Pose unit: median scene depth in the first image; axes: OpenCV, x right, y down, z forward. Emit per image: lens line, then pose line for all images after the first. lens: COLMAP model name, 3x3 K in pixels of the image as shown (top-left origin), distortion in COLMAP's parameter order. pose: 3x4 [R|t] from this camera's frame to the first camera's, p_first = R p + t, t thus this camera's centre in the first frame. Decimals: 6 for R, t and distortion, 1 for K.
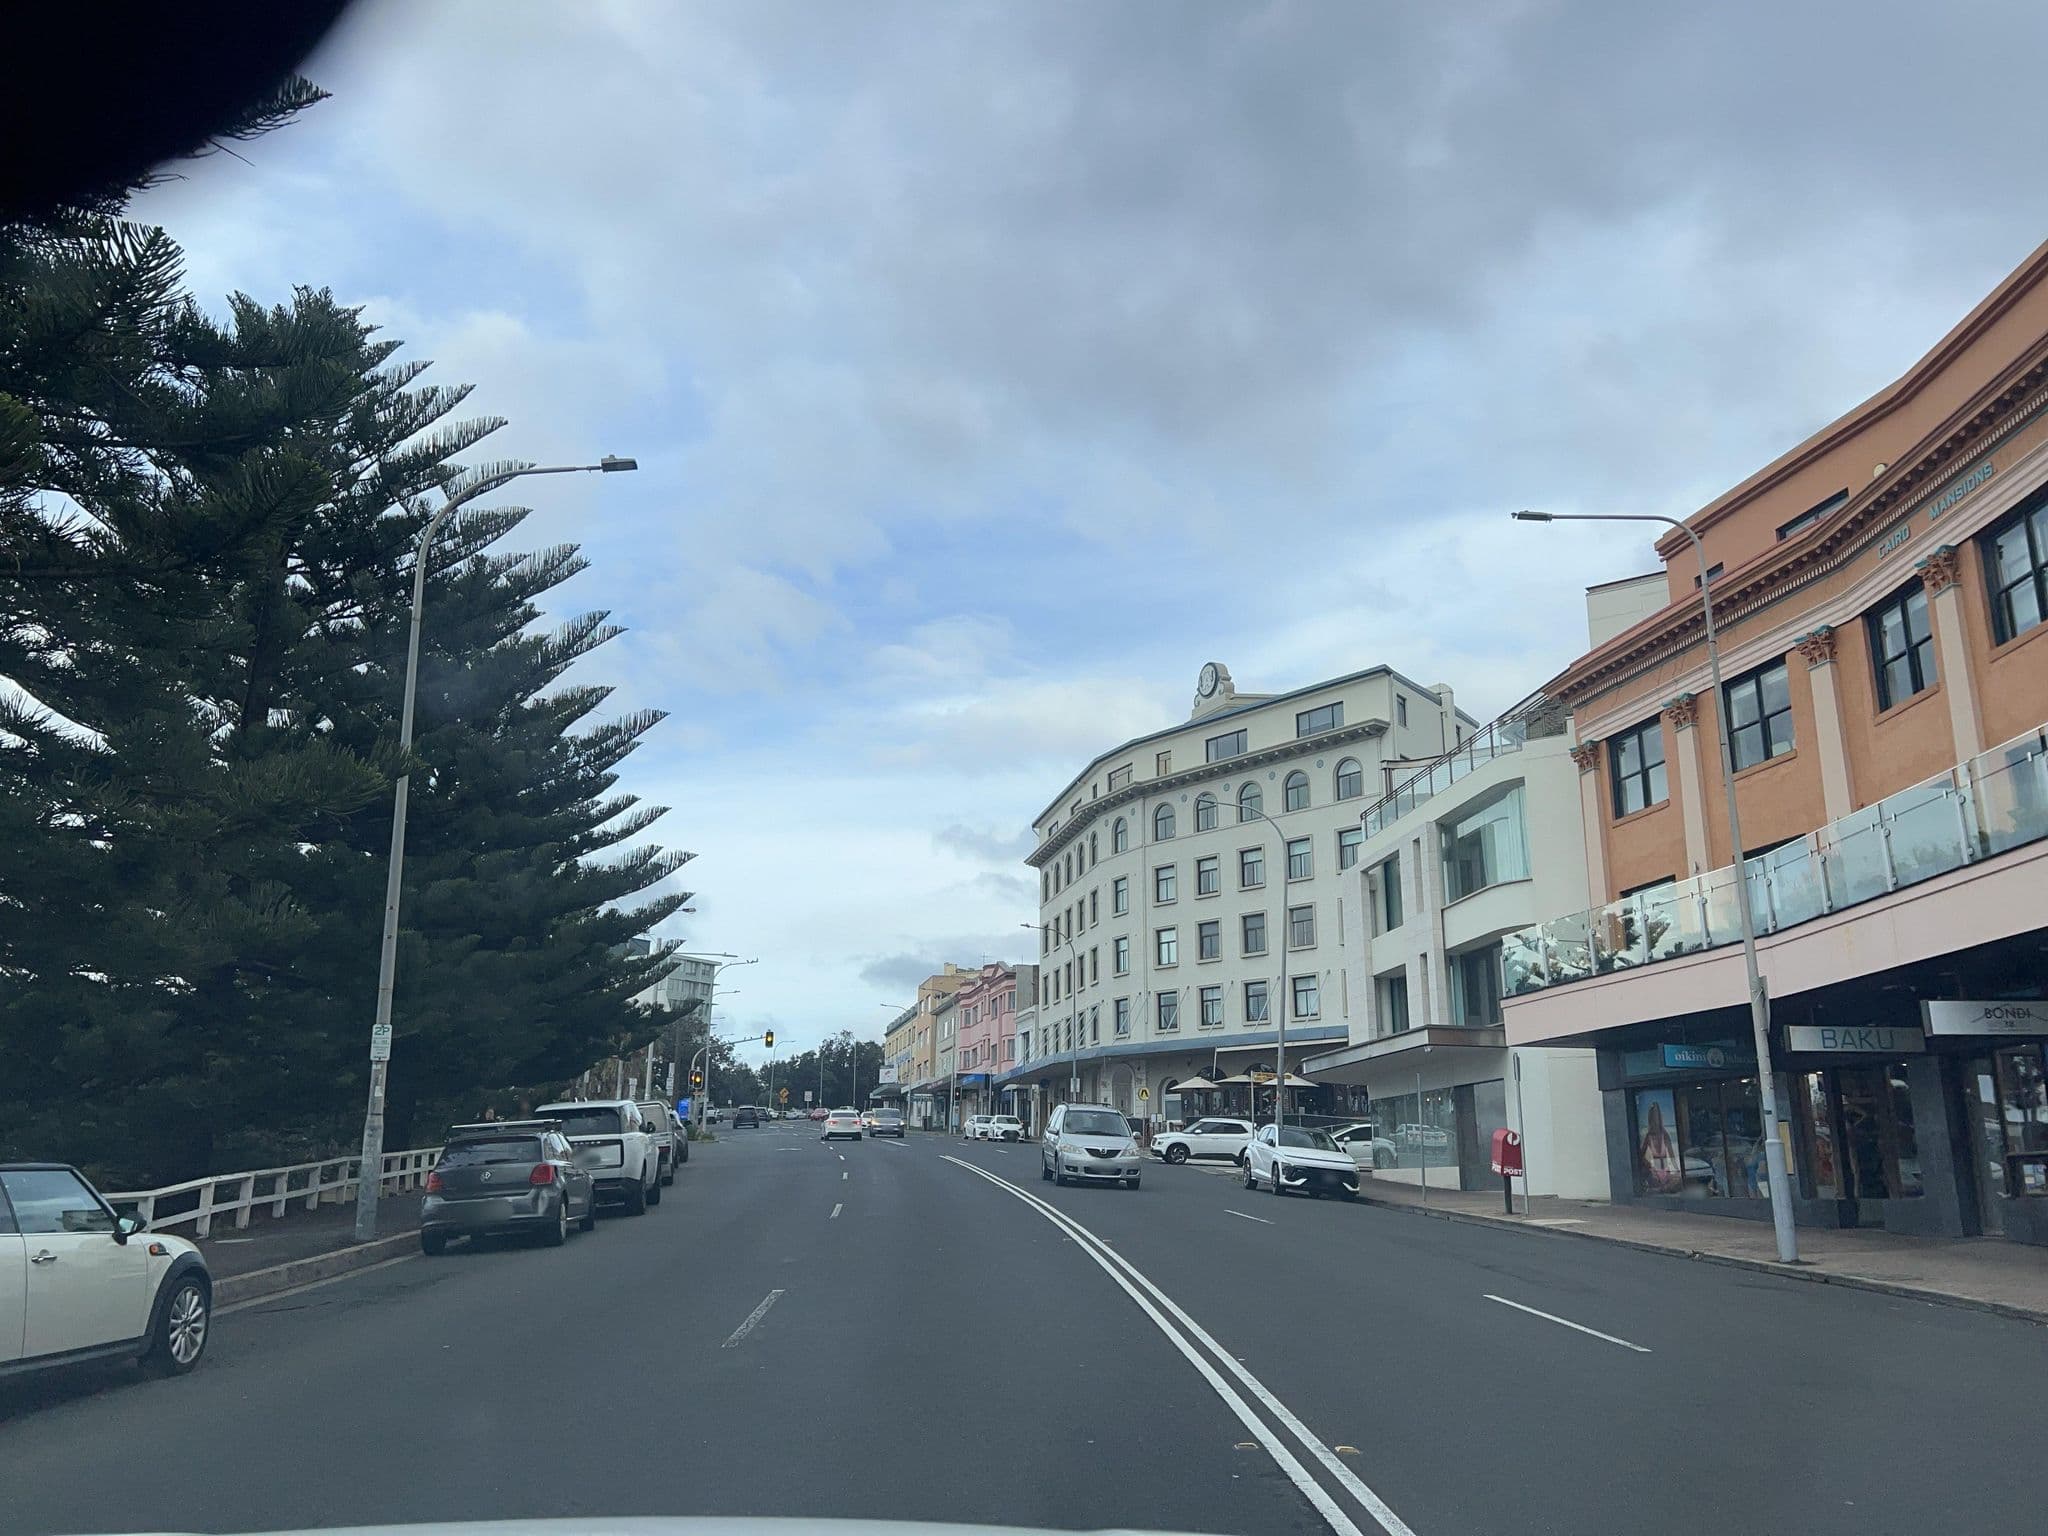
lens RADIAL K [[1430.4, 0, 1017.6], [0, 1430.4, 766.4], [0, 0, 1]] dist [-0.022822, -0.020521]
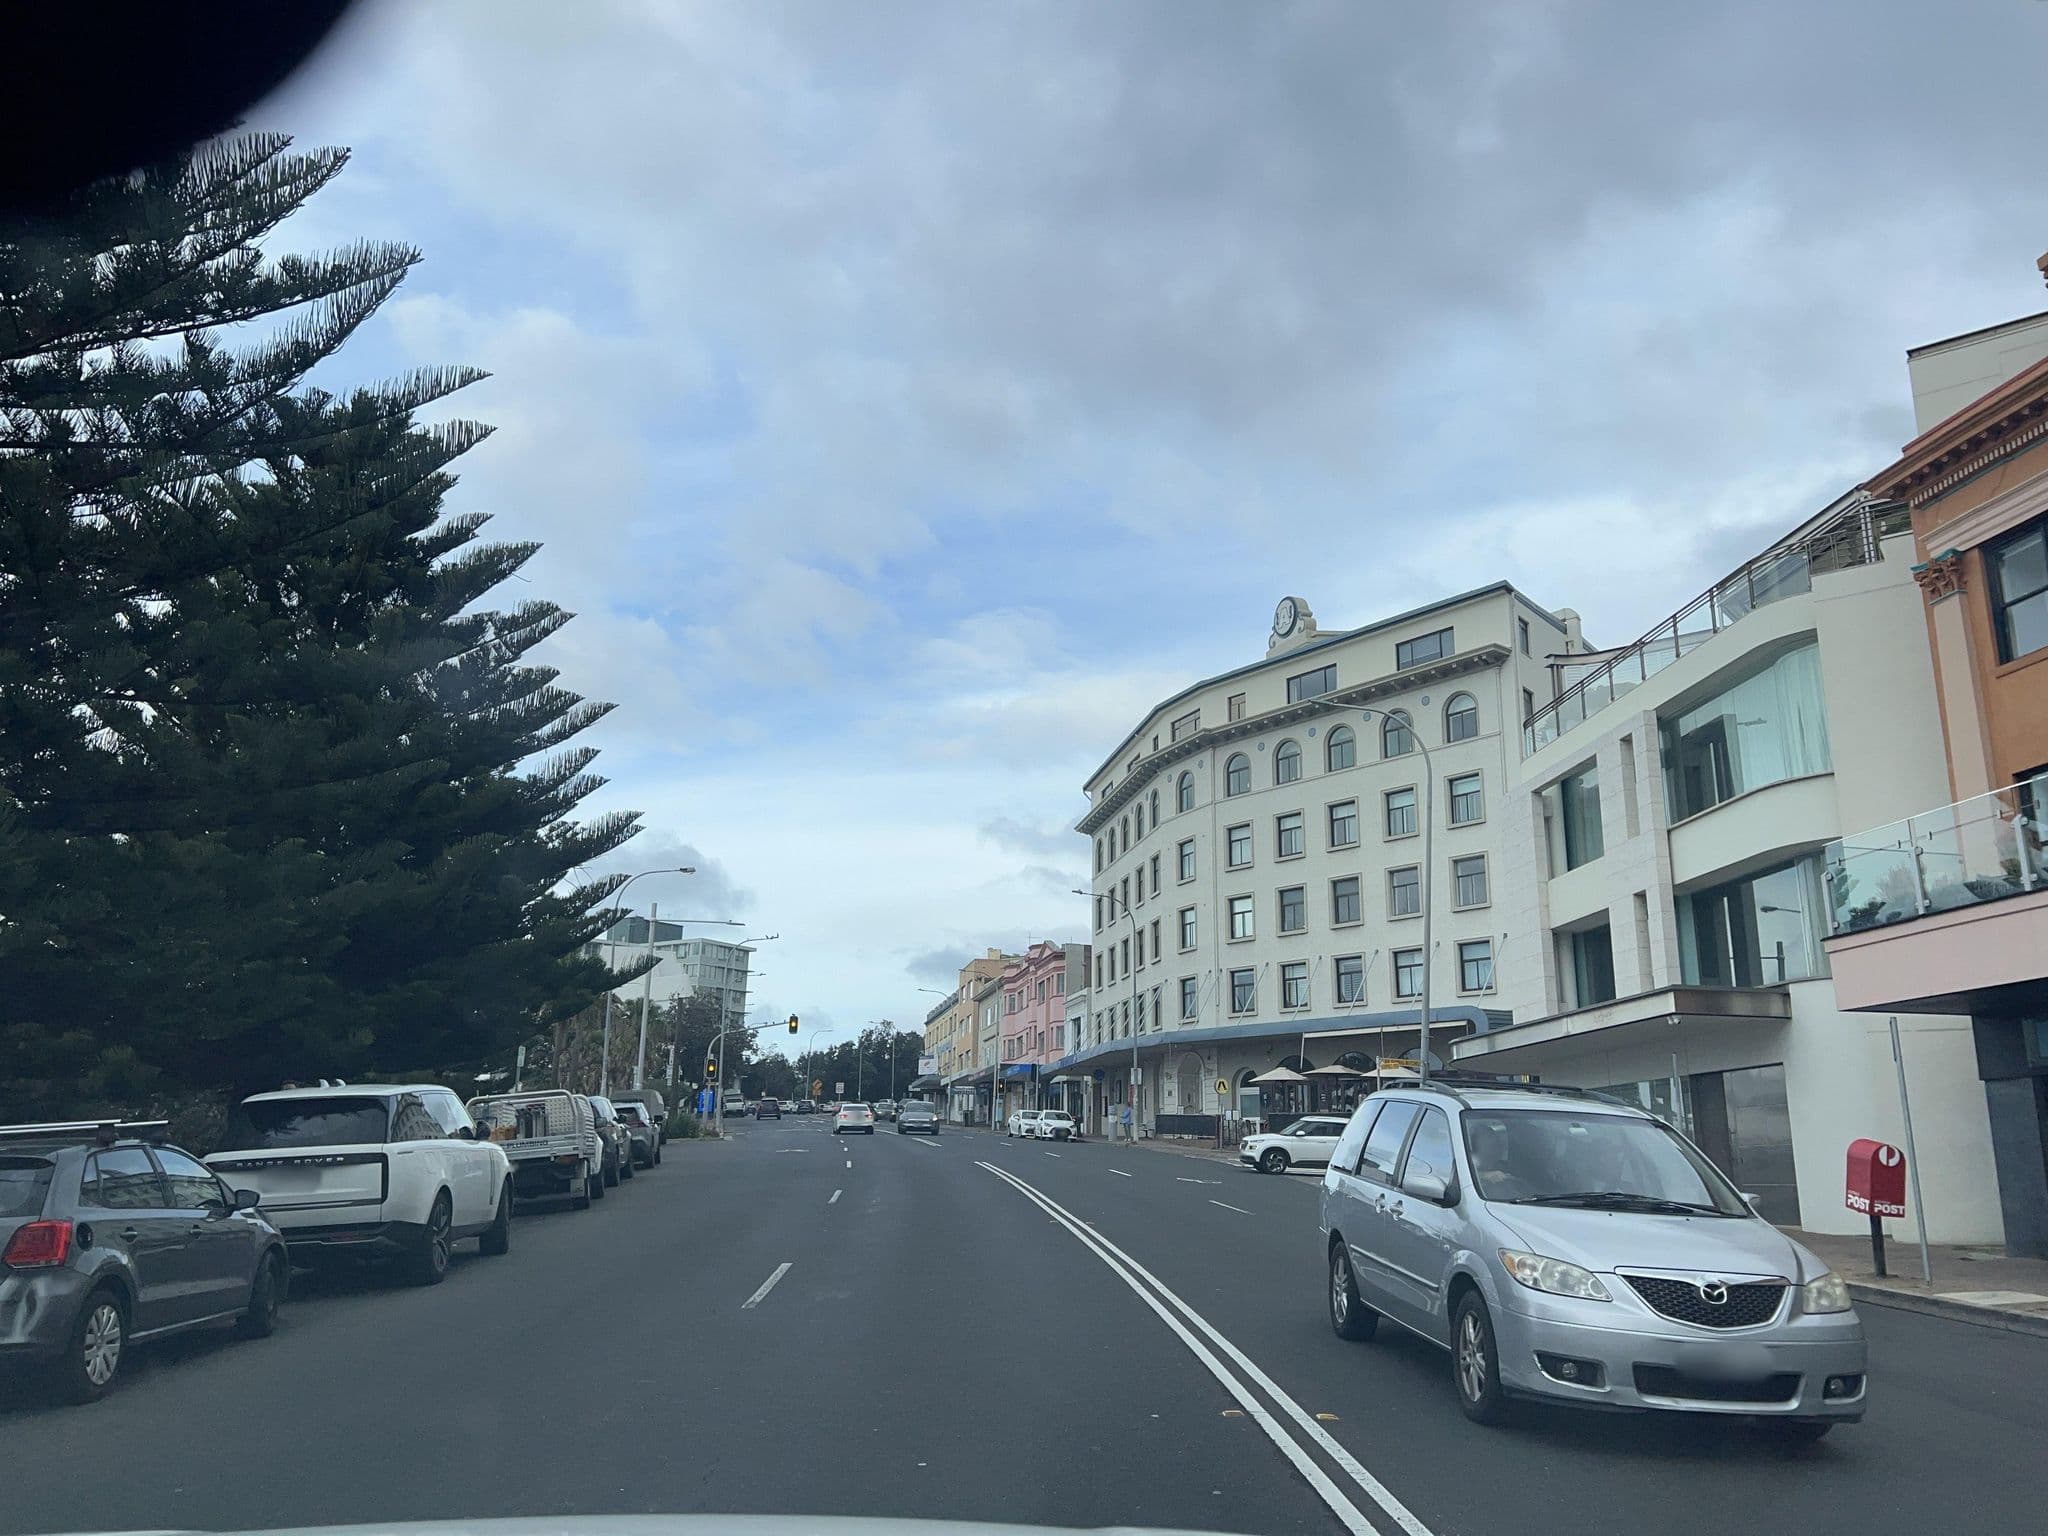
lens RADIAL K [[1430.4, 0, 1015.0], [0, 1430.4, 764.9], [0, 0, 1]] dist [-0.022822, -0.020521]
pose [[0.999445, -0.000118, -0.033303, -0.003634], [0.000221, 0.999995, 0.003067, 0.029953], [0.033302, -0.003073, 0.999441, 0.125841]]
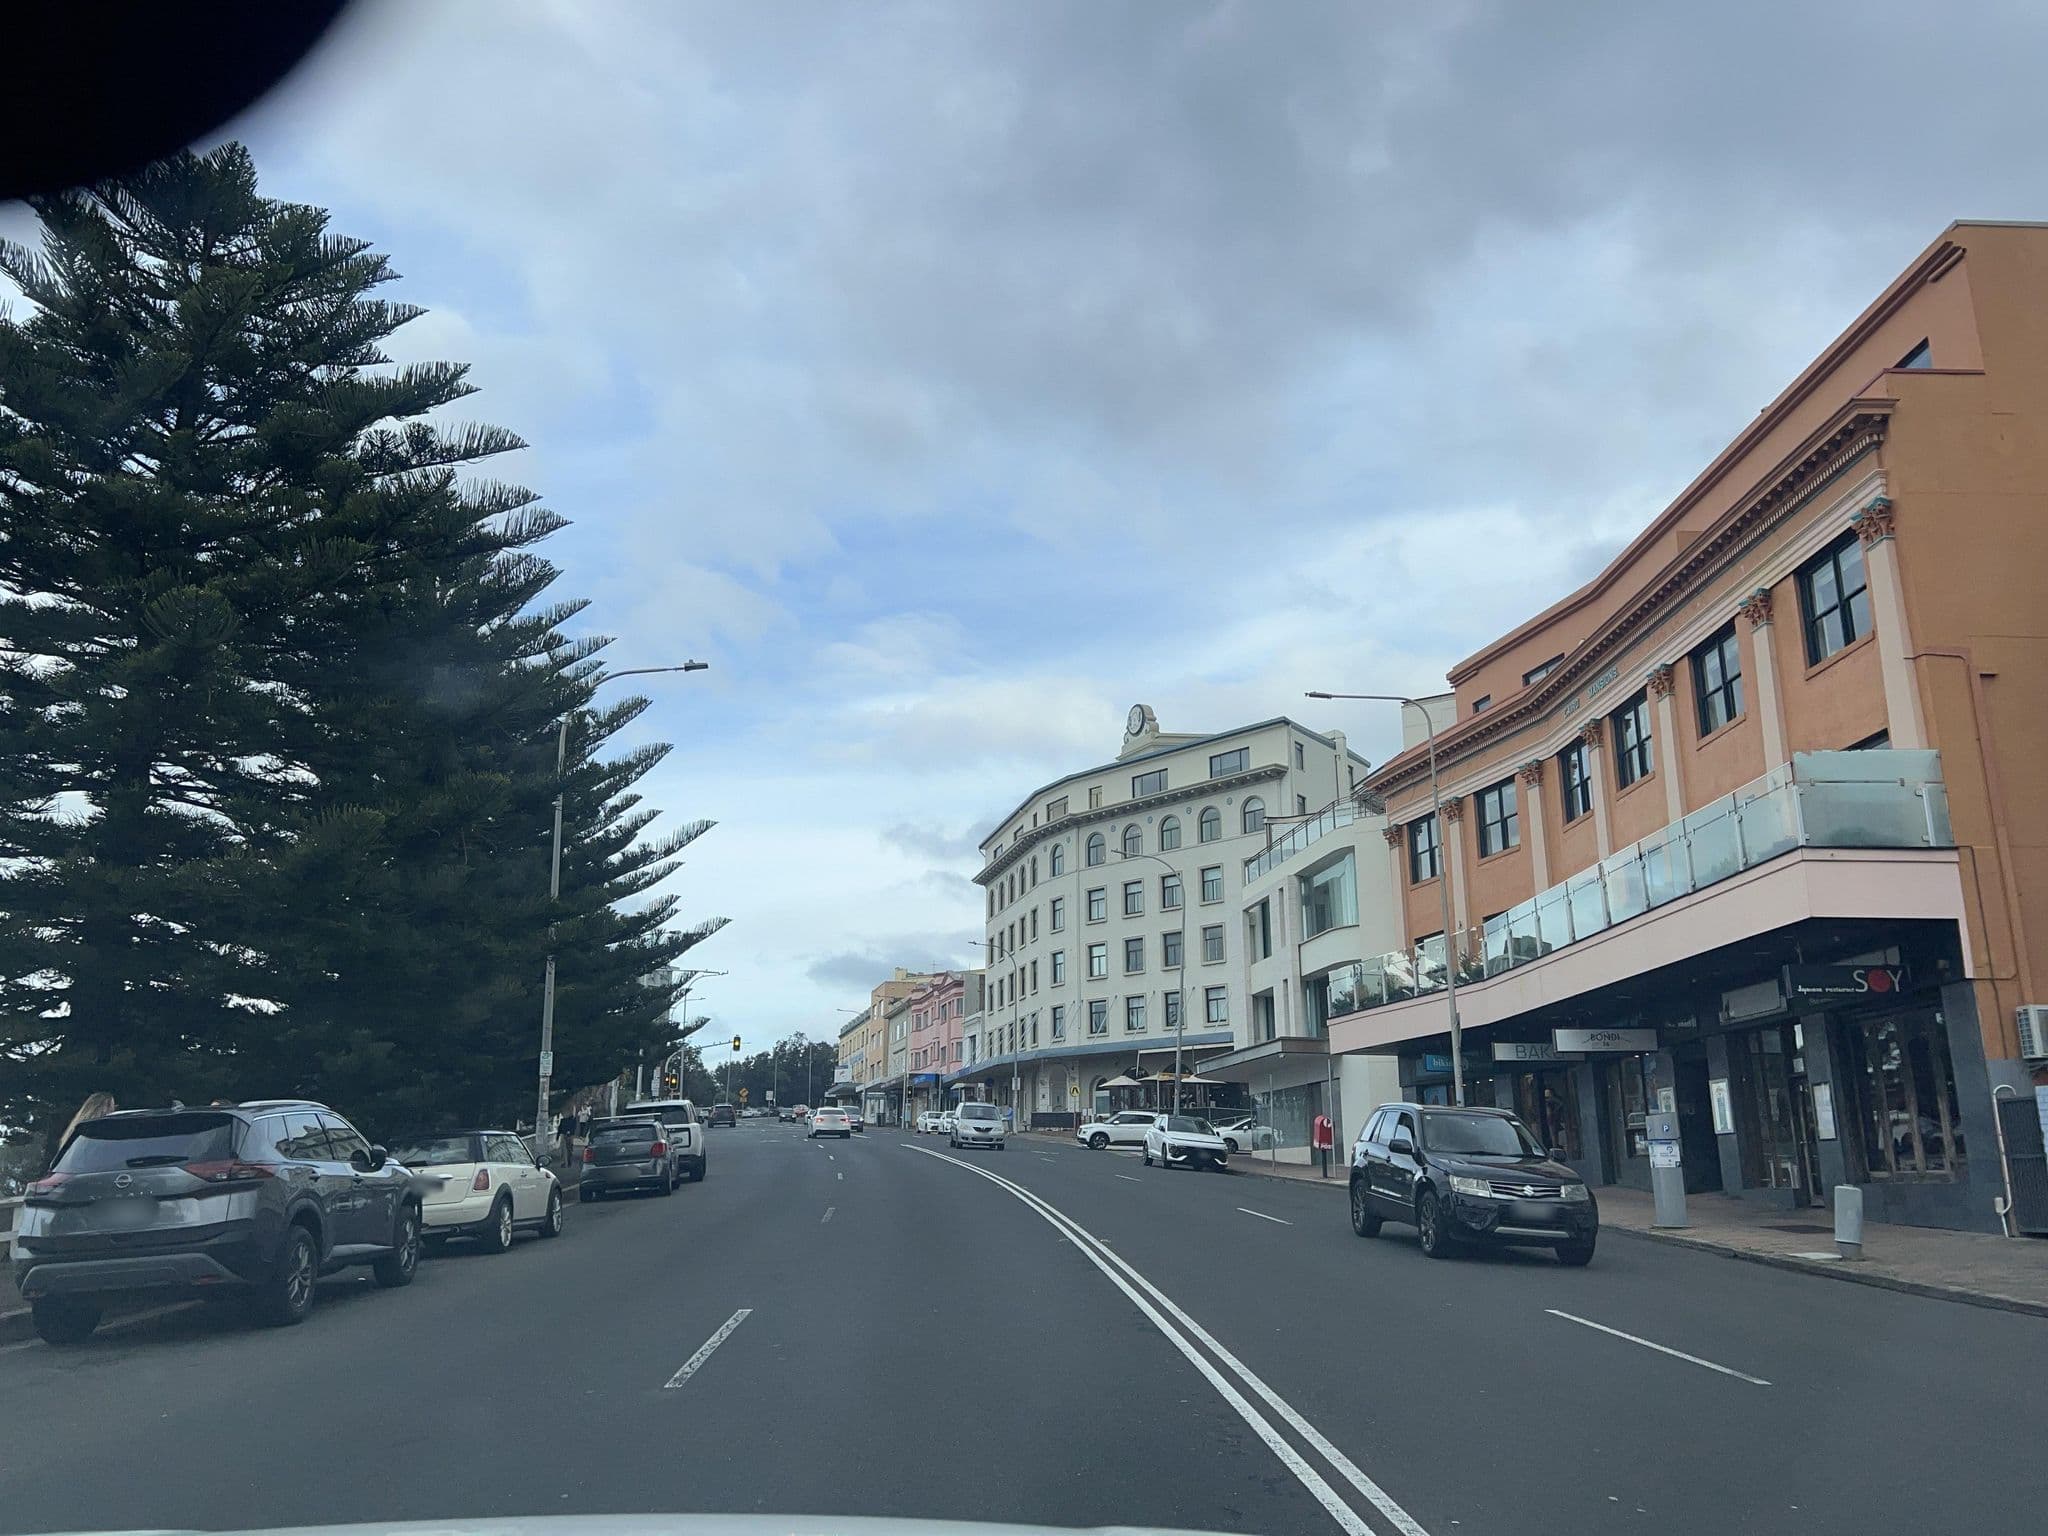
lens RADIAL K [[1430.4, 0, 1019.7], [0, 1430.4, 756.9], [0, 0, 1]] dist [-0.022822, -0.020521]
pose [[0.999258, -0.000308, 0.038517, -0.000564], [0.000486, 0.999989, -0.004598, -0.028432], [-0.038515, 0.004613, 0.999247, -0.122078]]
